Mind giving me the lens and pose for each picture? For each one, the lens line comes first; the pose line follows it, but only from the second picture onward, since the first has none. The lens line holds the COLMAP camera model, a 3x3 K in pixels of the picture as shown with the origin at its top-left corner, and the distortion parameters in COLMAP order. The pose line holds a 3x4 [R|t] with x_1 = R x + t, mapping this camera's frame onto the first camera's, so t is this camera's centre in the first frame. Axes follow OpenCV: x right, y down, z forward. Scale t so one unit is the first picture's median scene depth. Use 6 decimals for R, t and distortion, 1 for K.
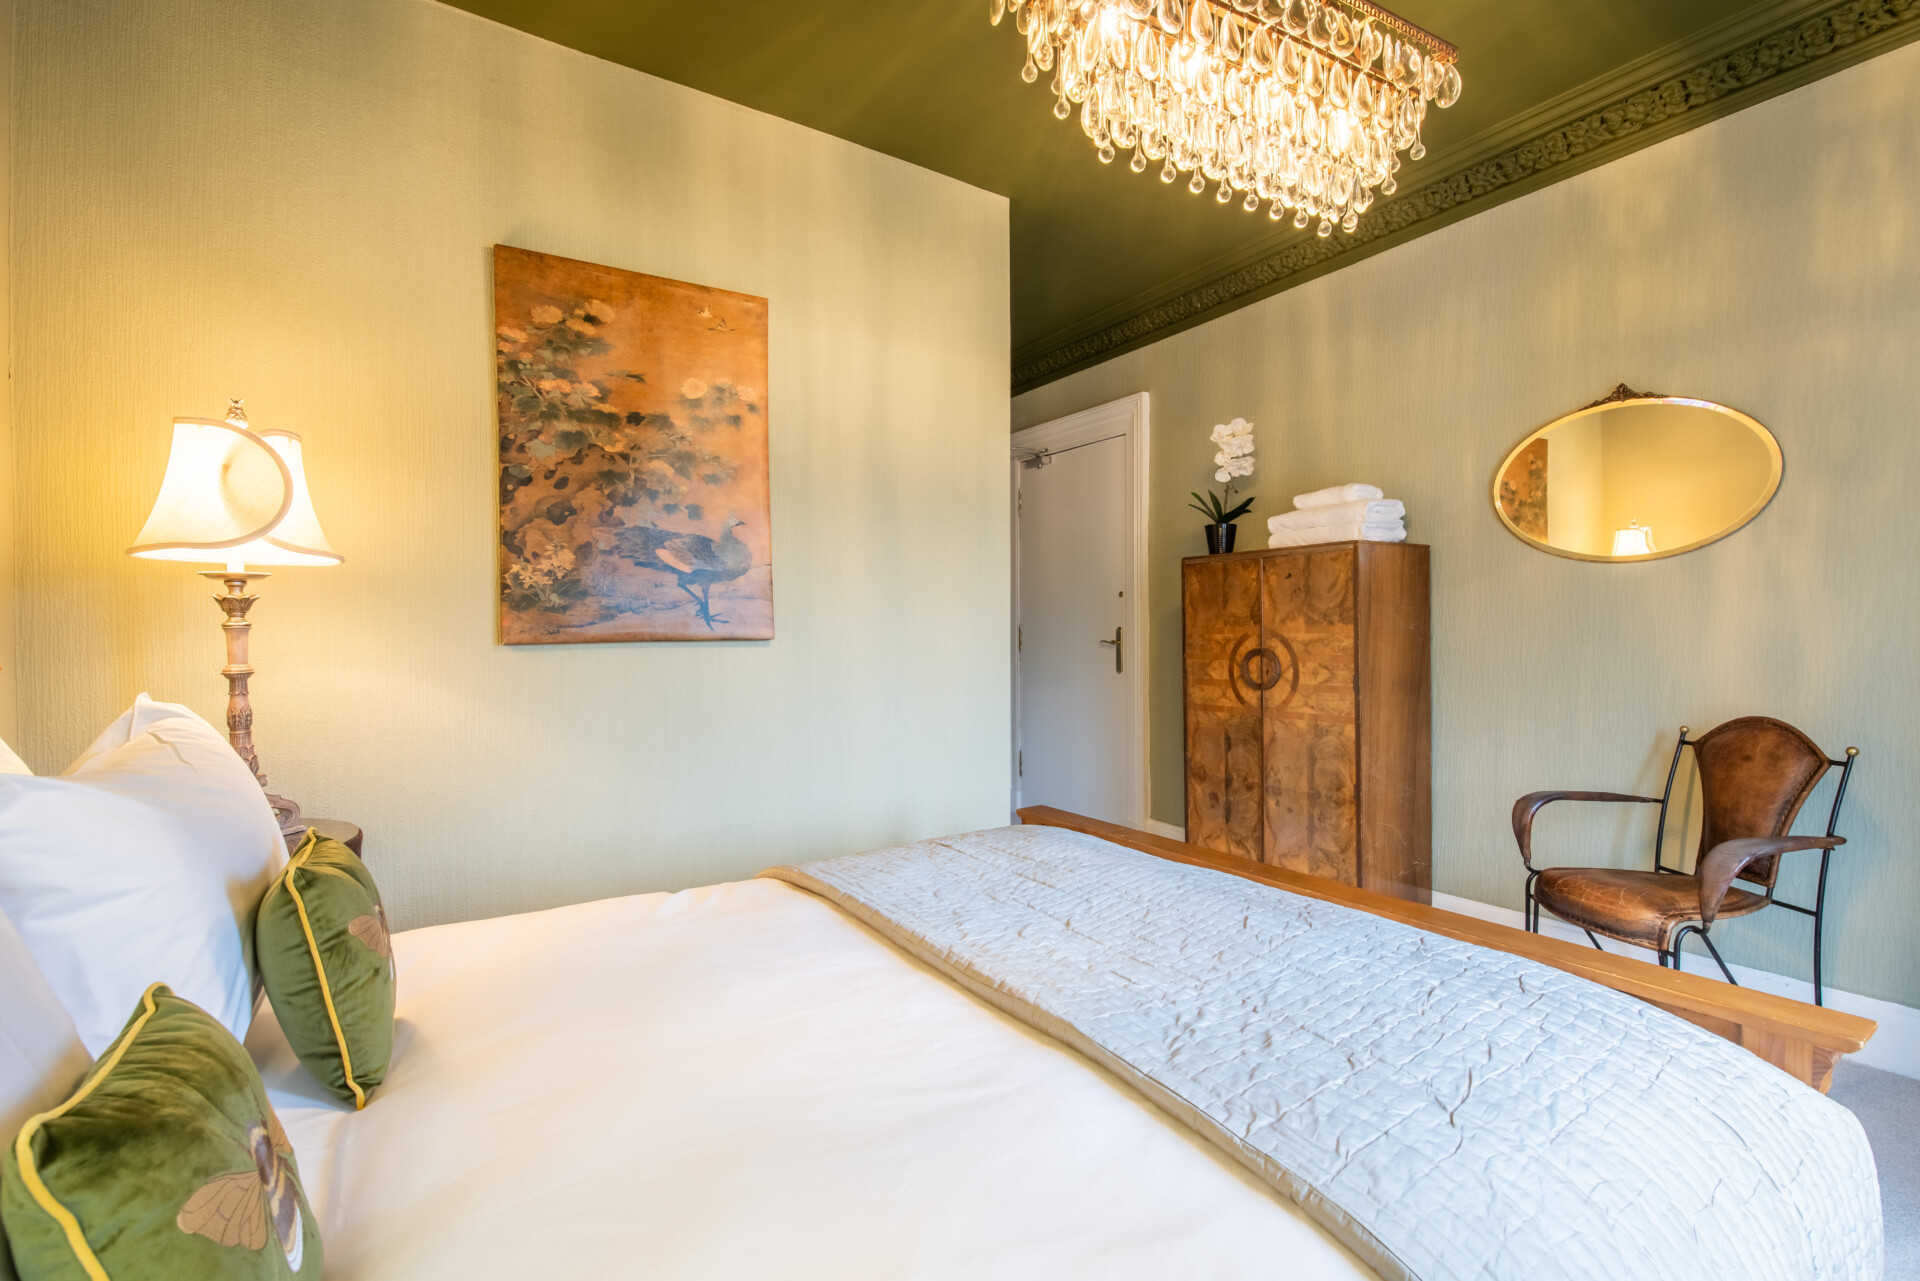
lens RADIAL K [[848.5, 0, 955.4], [0, 848.5, 641.5], [0, 0, 1]] dist [-0.001085, -0.000471]
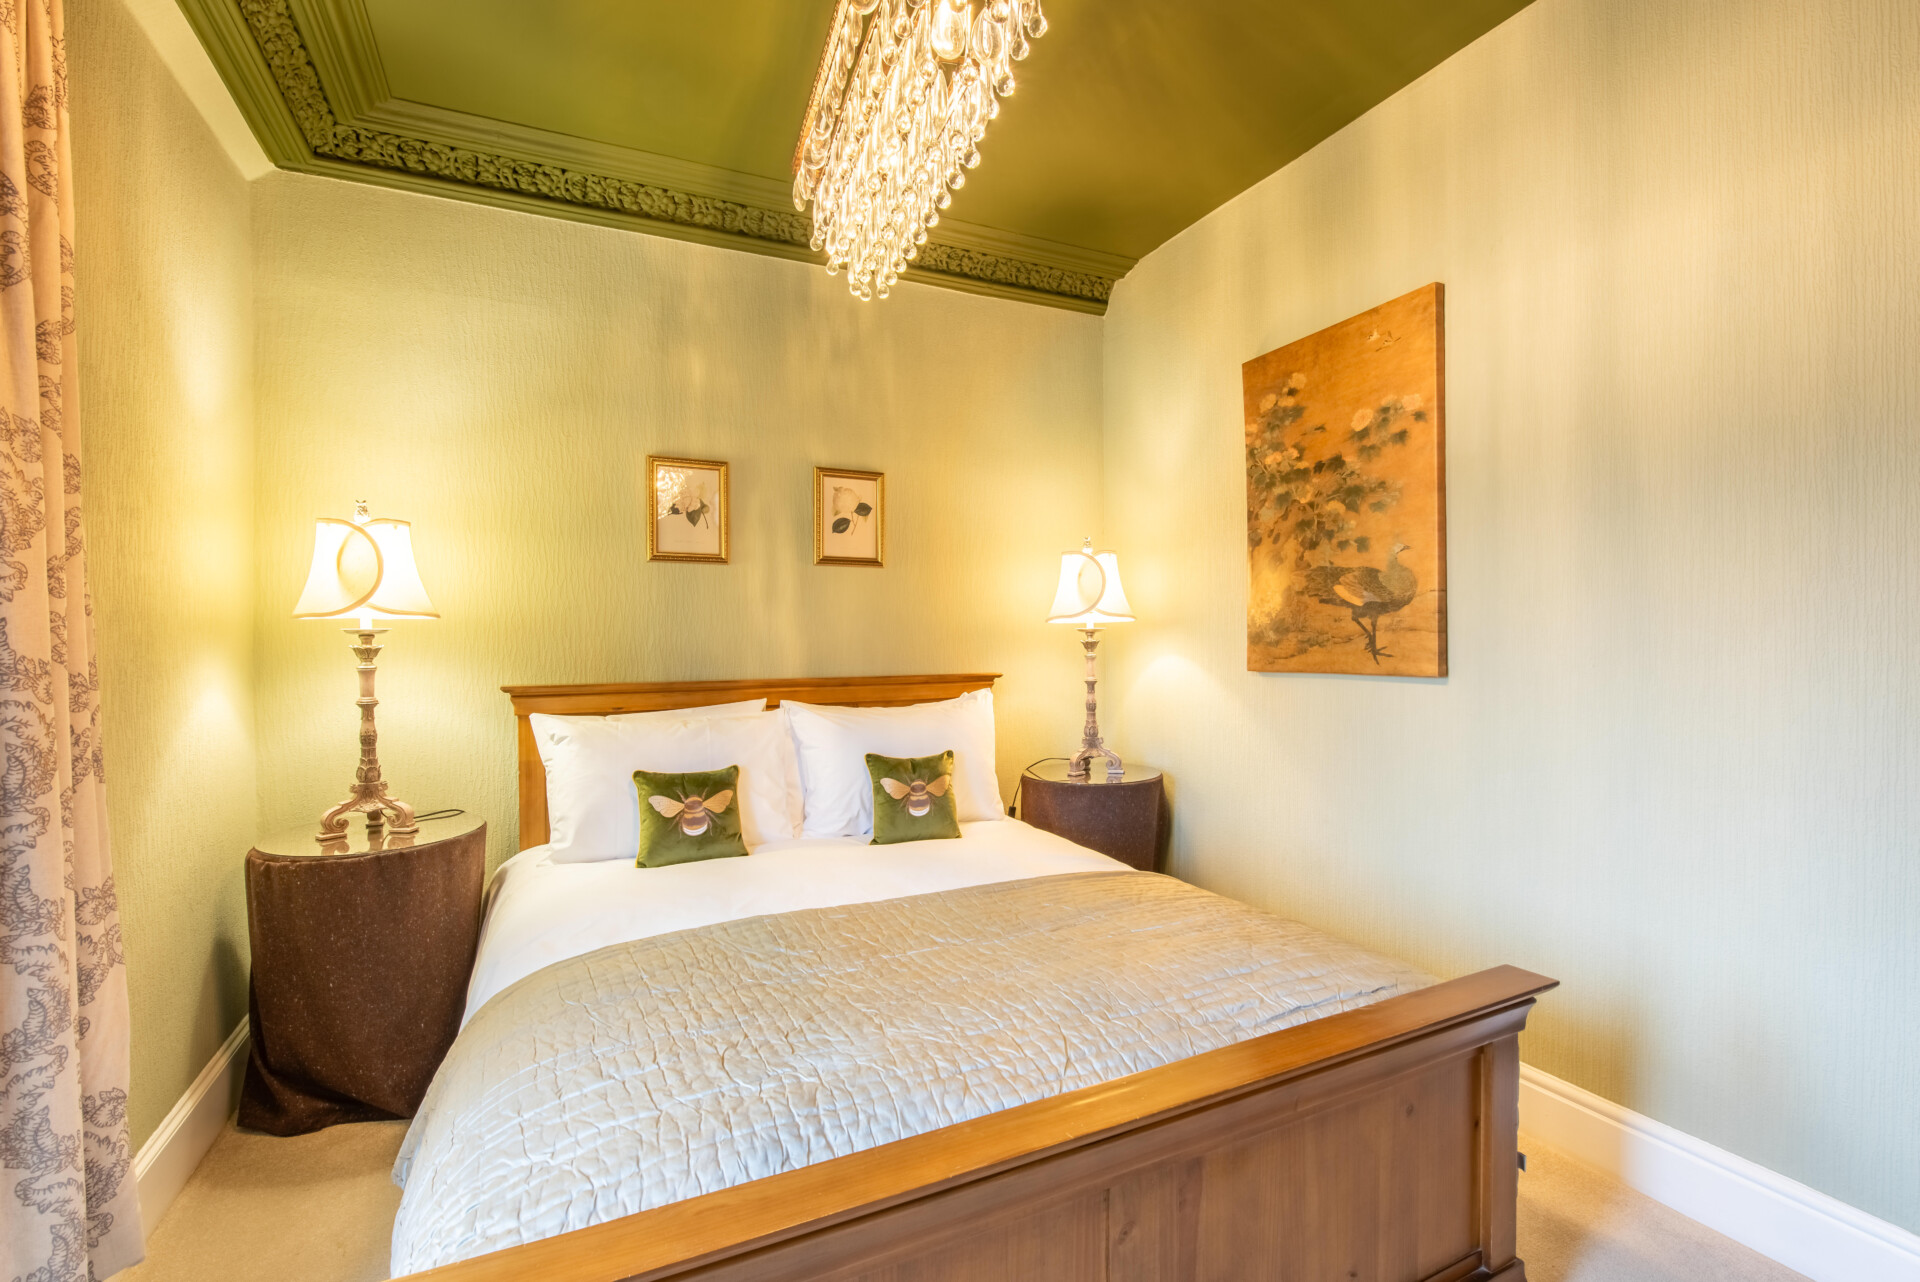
lens RADIAL K [[848.5, 0, 955.7], [0, 848.5, 641.8], [0, 0, 1]] dist [-0.001085, -0.000471]
pose [[-0.127516, 0.009954, -0.991787, 0.756955], [-0.000315, 0.999949, 0.010077, -0.050526], [0.991836, 0.001597, -0.127507, 0.677412]]
